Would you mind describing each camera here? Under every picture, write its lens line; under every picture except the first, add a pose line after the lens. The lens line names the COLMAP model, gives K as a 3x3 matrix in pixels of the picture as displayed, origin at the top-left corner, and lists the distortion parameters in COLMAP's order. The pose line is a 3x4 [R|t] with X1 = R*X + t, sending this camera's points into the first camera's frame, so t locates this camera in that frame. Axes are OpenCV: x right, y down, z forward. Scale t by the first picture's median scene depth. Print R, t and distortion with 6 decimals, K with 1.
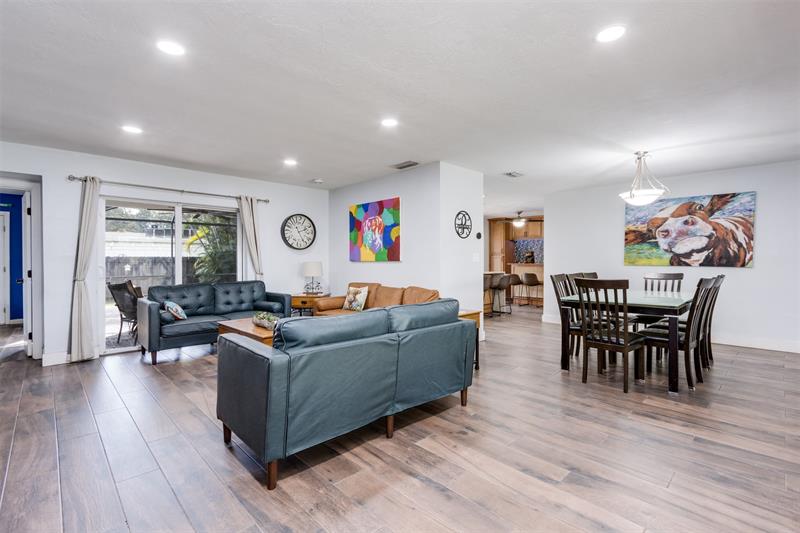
lens RADIAL K [[367.3, 0, 395.1], [0, 367.3, 264.9], [0, 0, 1]] dist [0.007183, -0.000960]
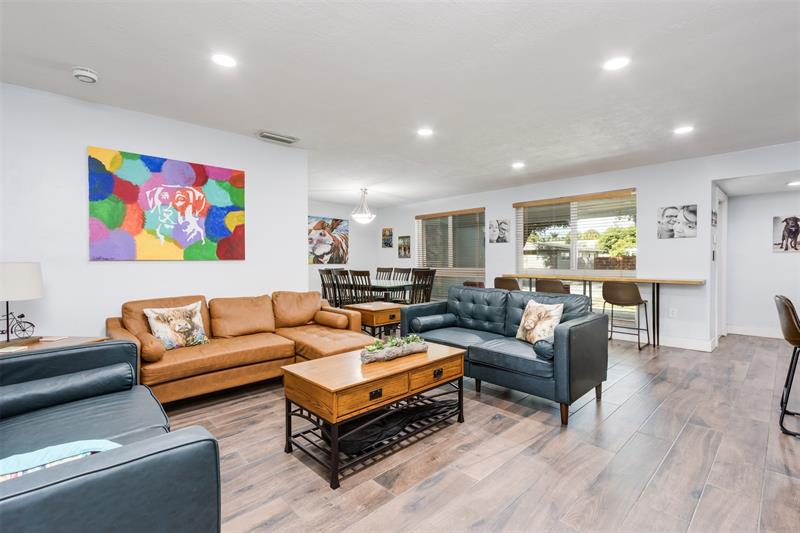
lens RADIAL K [[367.3, 0, 408.7], [0, 367.3, 265.8], [0, 0, 1]] dist [0.007183, -0.000960]
pose [[-0.008596, -0.013861, 0.999867, -0.716166], [0.014979, 0.999790, 0.013988, -0.004197], [-0.999851, 0.015097, -0.008387, 0.686479]]
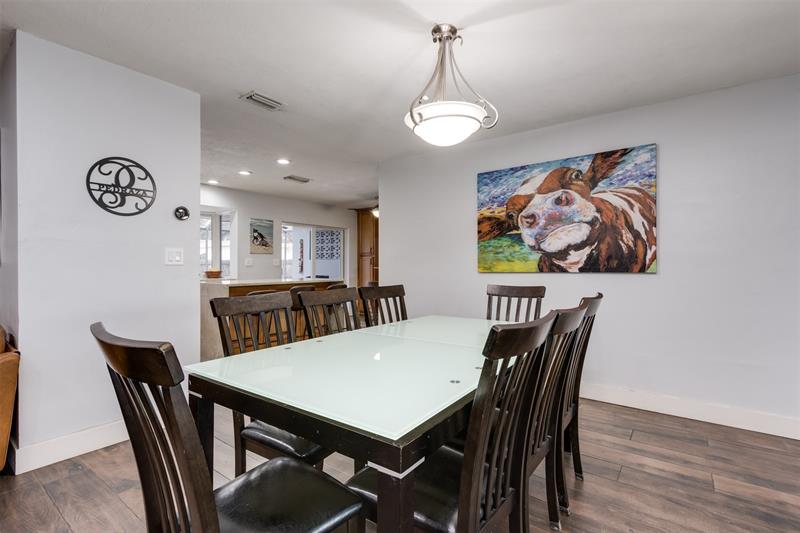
lens RADIAL K [[367.3, 0, 395.7], [0, 367.3, 262.8], [0, 0, 1]] dist [0.007183, -0.000960]
pose [[0.984903, -0.003232, 0.173077, 0.432917], [0.010114, 0.999192, -0.038897, 0.008343], [-0.172812, 0.040060, 0.984140, 0.468115]]
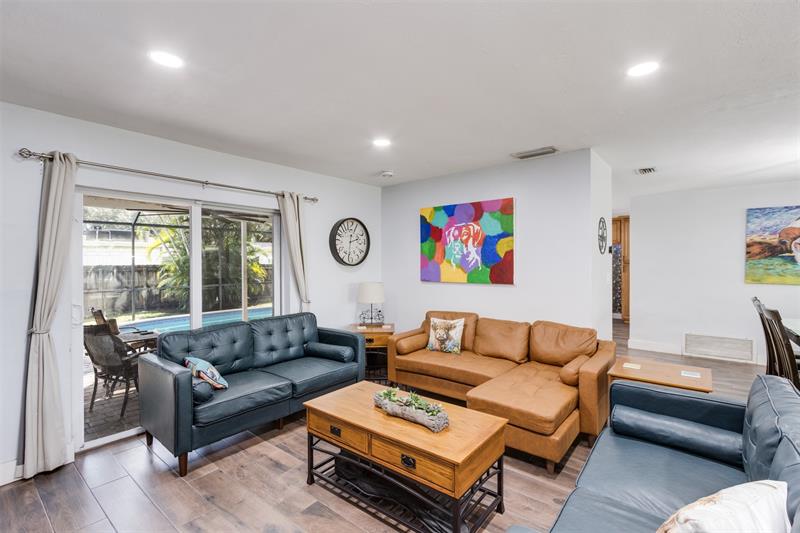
lens RADIAL K [[367.3, 0, 396.9], [0, 367.3, 264.5], [0, 0, 1]] dist [0.007183, -0.000960]
pose [[0.992667, -0.004690, 0.120788, -0.308372], [0.005322, 0.999974, -0.004908, -0.048063], [-0.120761, 0.005515, 0.992666, 0.299425]]
